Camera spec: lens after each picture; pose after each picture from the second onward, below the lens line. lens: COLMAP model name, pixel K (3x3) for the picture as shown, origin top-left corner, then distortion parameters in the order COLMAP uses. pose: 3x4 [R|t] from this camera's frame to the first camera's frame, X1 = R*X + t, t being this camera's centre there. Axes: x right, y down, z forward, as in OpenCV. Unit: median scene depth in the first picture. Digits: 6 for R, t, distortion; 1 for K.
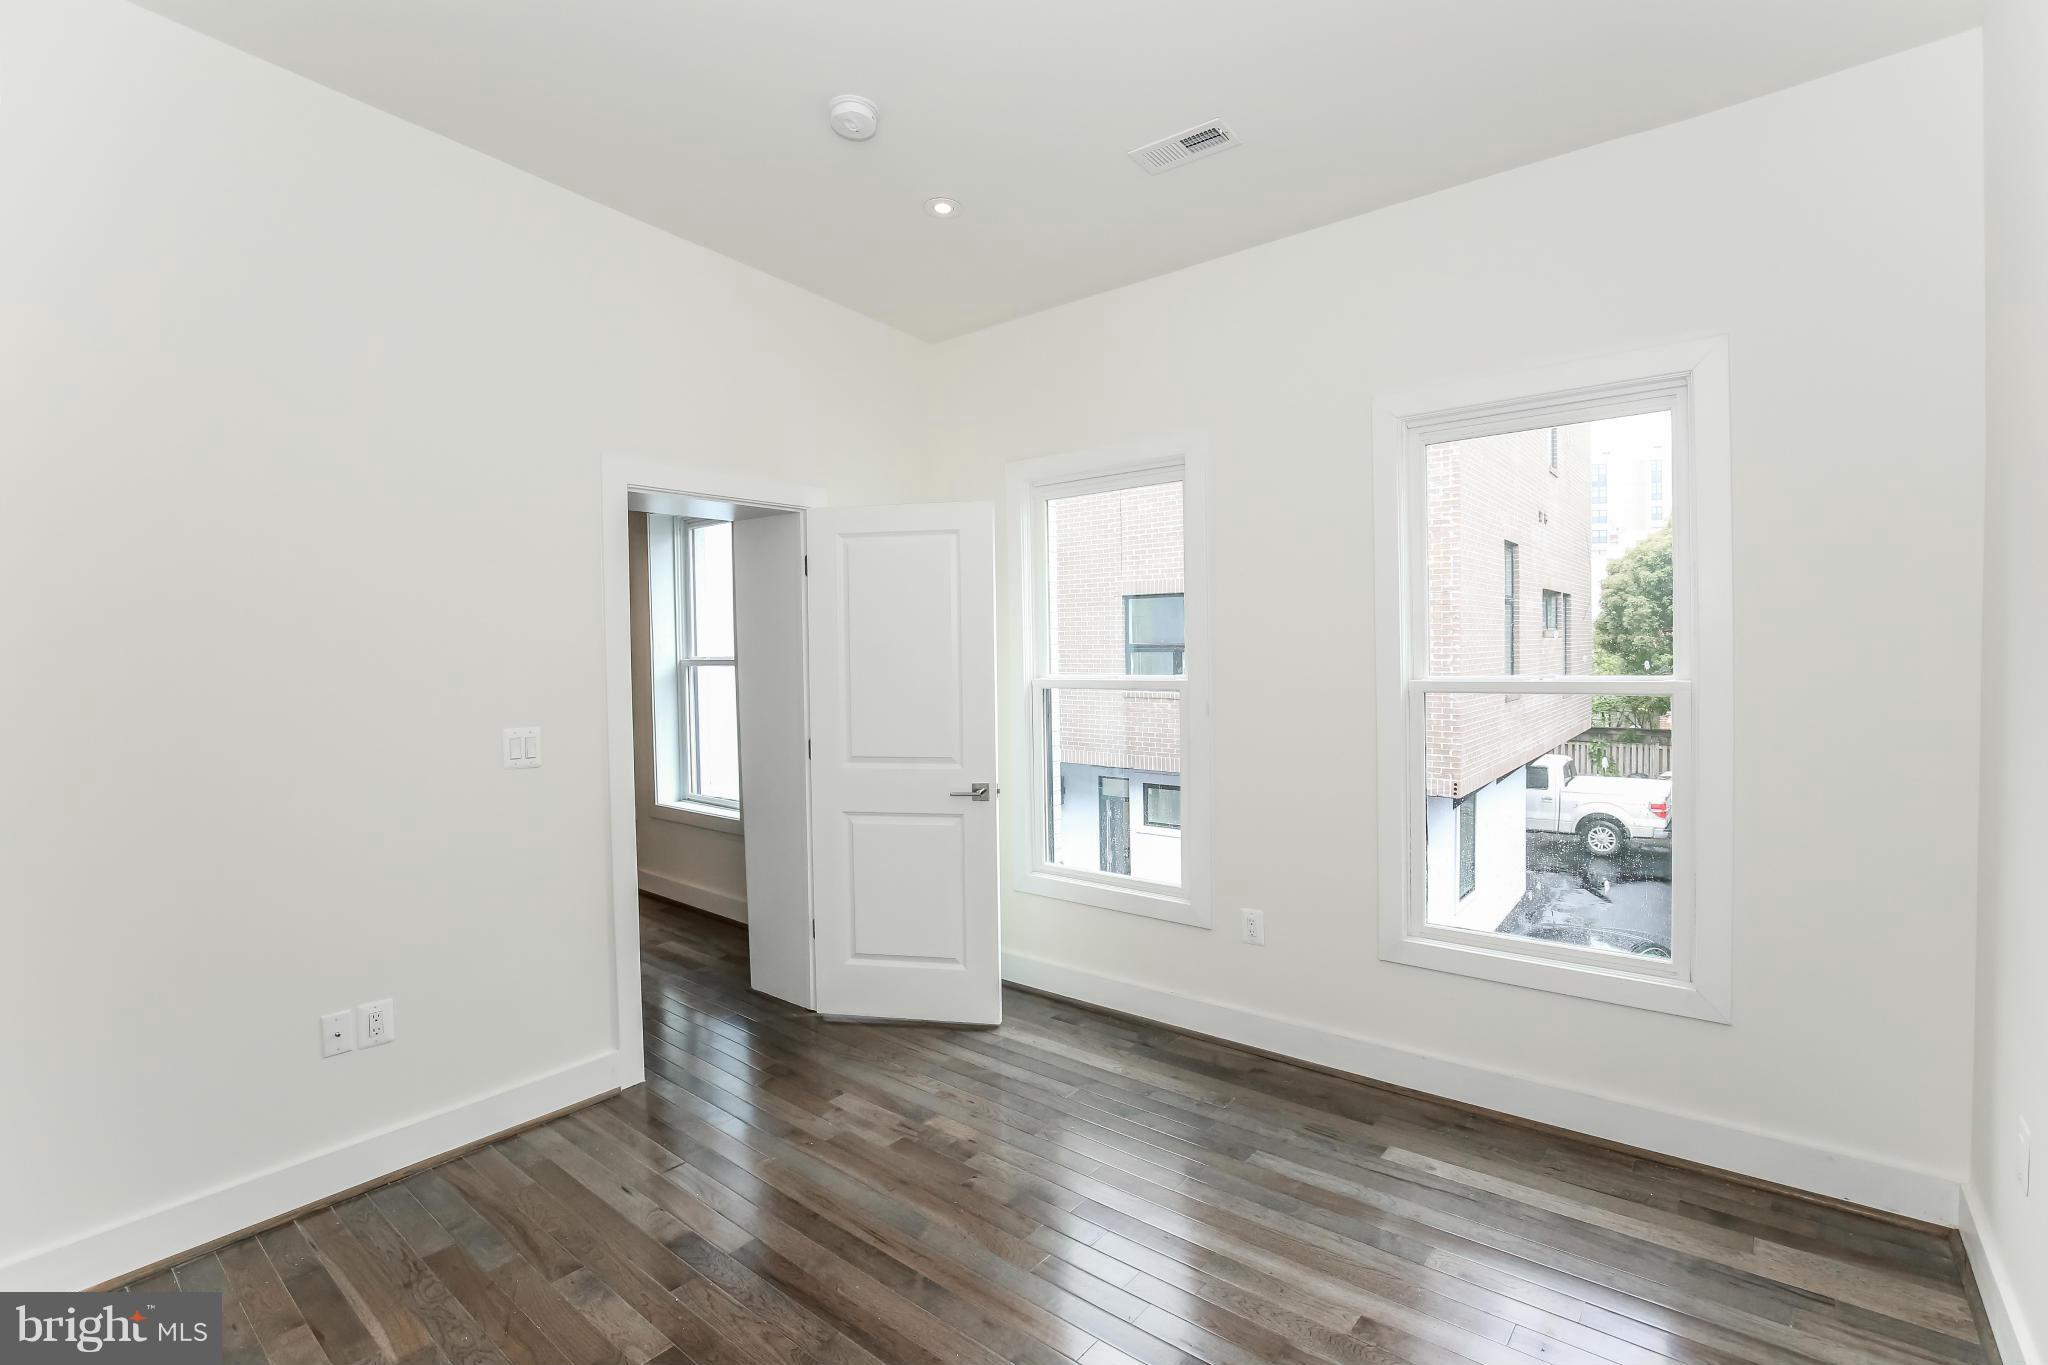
lens RADIAL K [[990.6, 0, 1021.1], [0, 990.6, 677.8], [0, 0, 1]] dist [-0.025406, 0.000142]
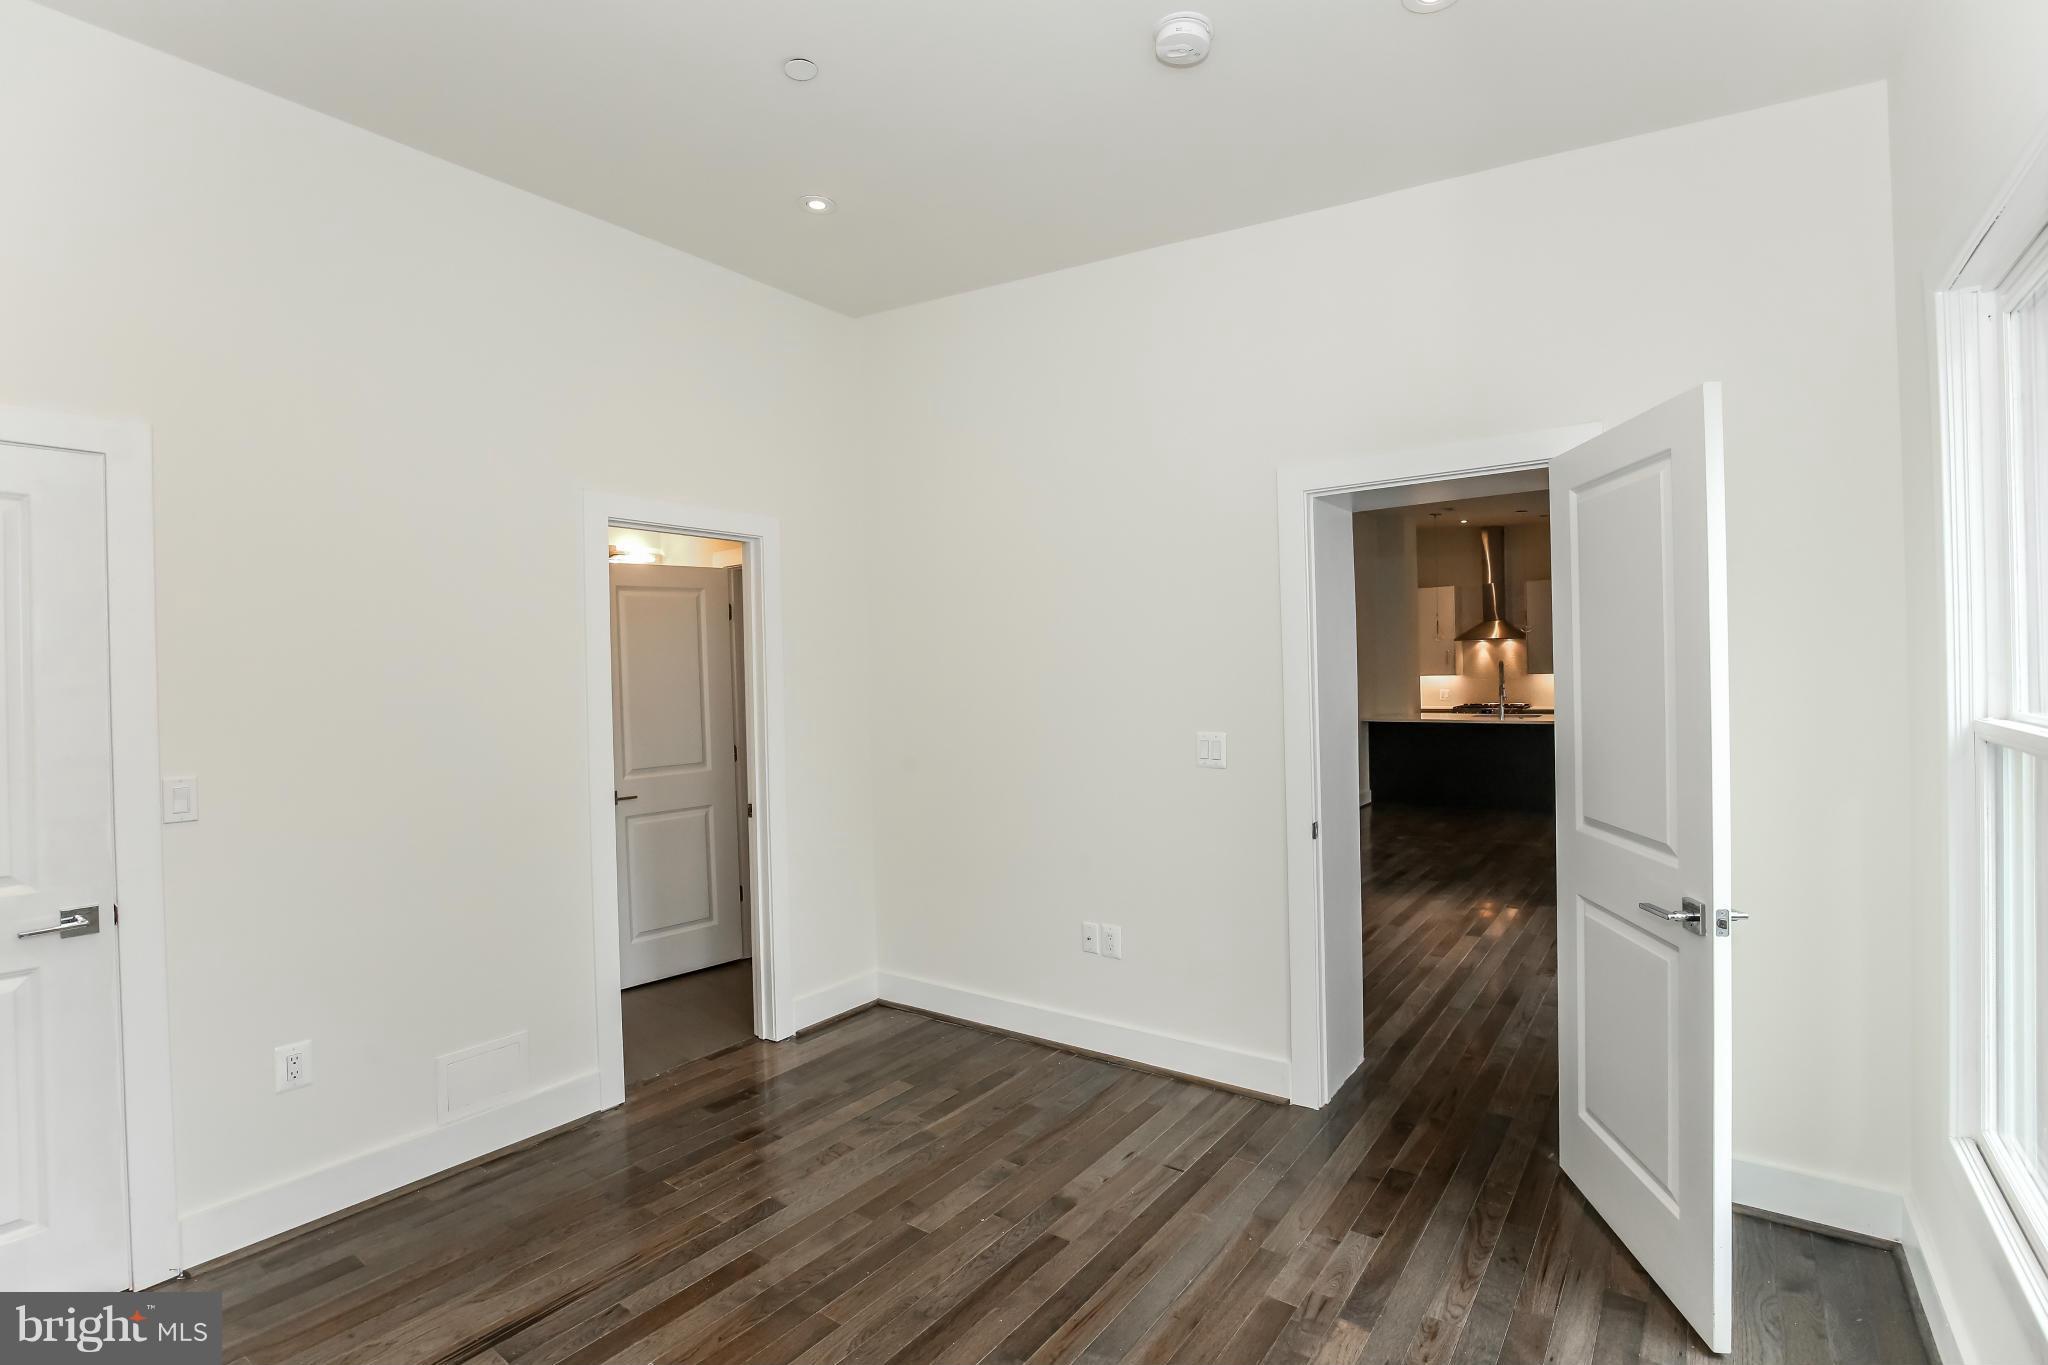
lens RADIAL K [[972.7, 0, 1034.0], [0, 972.7, 674.1], [0, 0, 1]] dist [-0.015519, 0.000257]
pose [[0.027763, 0.015863, -0.999489, 0.656862], [-0.003209, 0.999870, 0.015780, -0.035853], [0.999609, 0.002769, 0.027810, 0.831270]]
